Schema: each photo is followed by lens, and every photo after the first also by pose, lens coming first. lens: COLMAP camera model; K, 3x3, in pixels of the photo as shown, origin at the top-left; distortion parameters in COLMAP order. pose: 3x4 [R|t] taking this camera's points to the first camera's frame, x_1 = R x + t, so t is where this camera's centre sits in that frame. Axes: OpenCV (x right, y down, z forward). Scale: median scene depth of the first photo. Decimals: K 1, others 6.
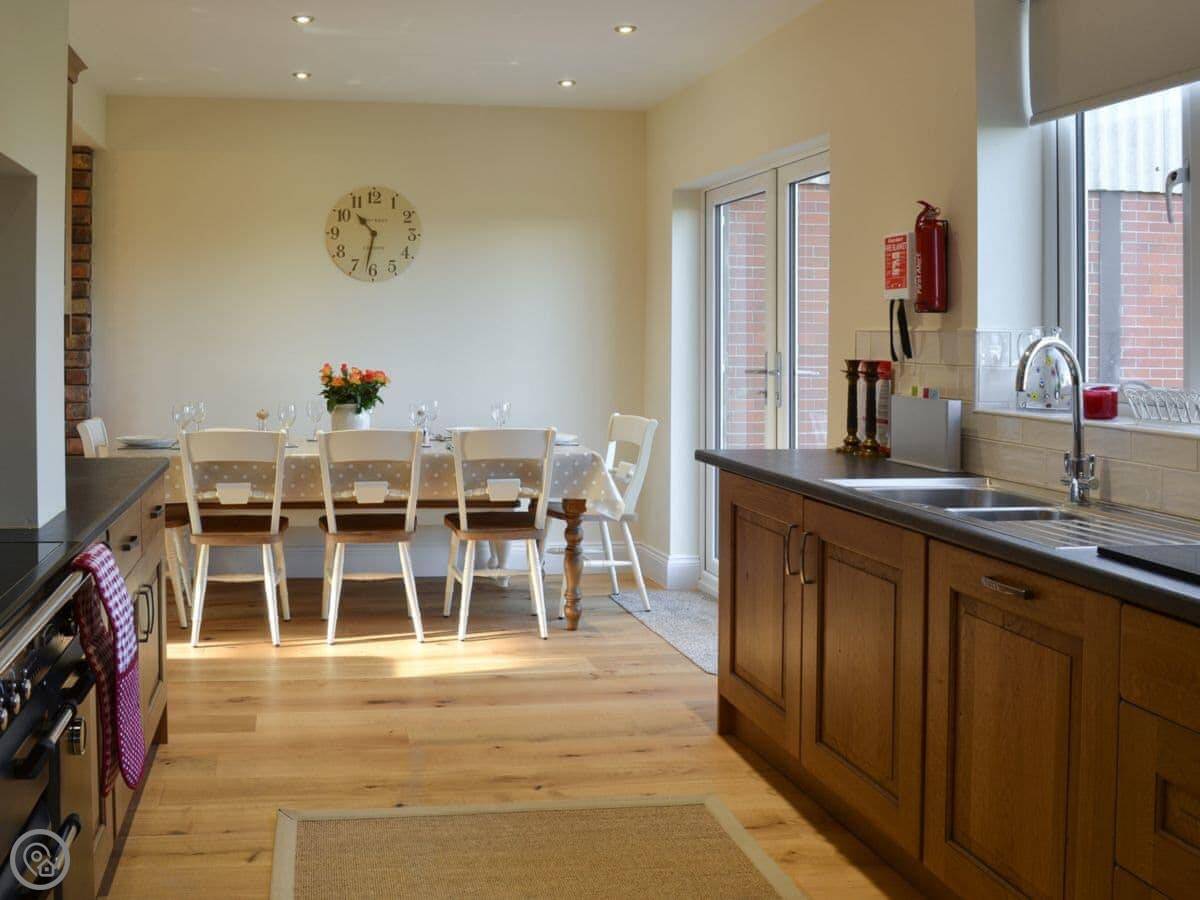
lens RADIAL K [[1743.3, 0, 599.3], [0, 1743.3, 452.0], [0, 0, 1]] dist [-0.082483, 0.000000]
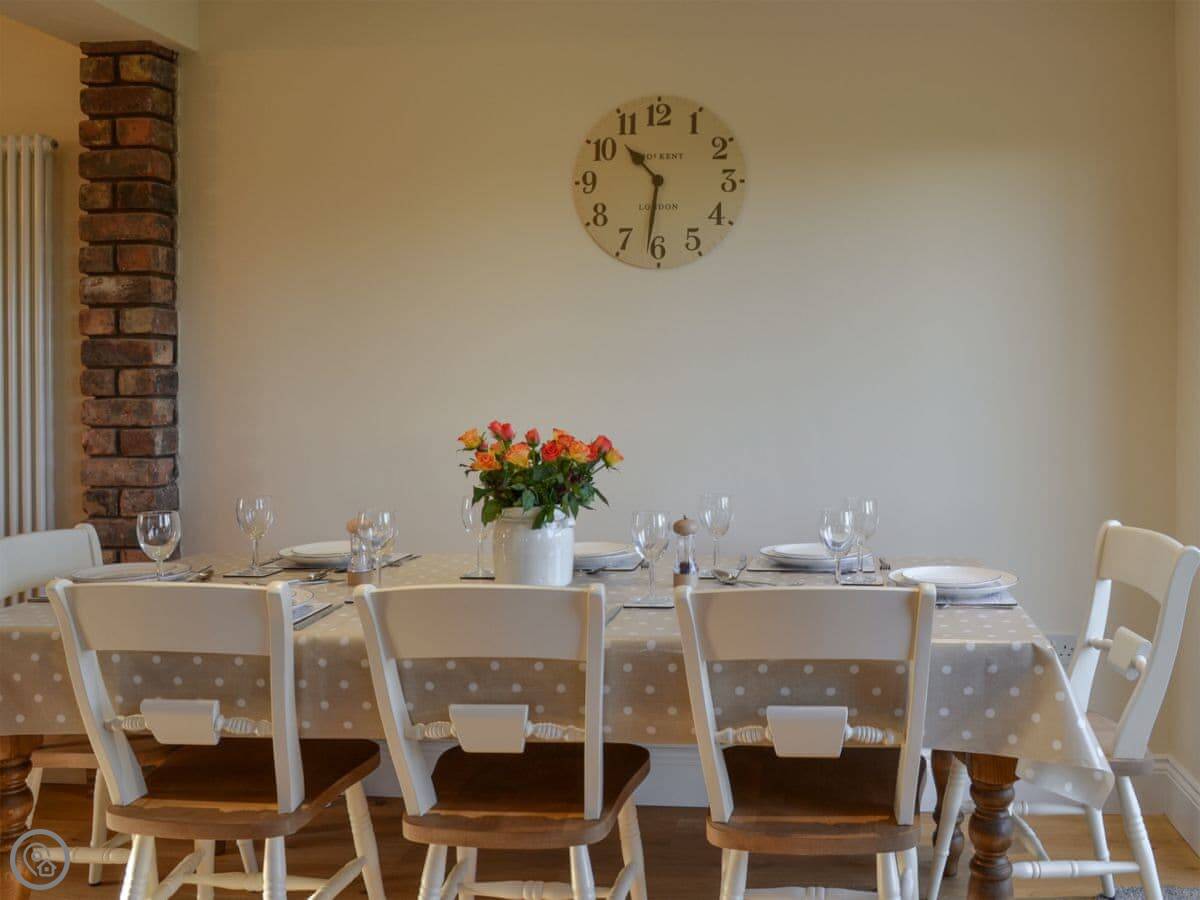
lens RADIAL K [[1743.3, 0, 597.0], [0, 1743.3, 440.4], [0, 0, 1]] dist [-0.082483, 0.000000]
pose [[0.953838, 0.000152, -0.300321, 0.017154], [-0.009409, 0.999524, -0.029380, -0.028852], [0.300174, 0.030849, 0.953385, 0.496420]]
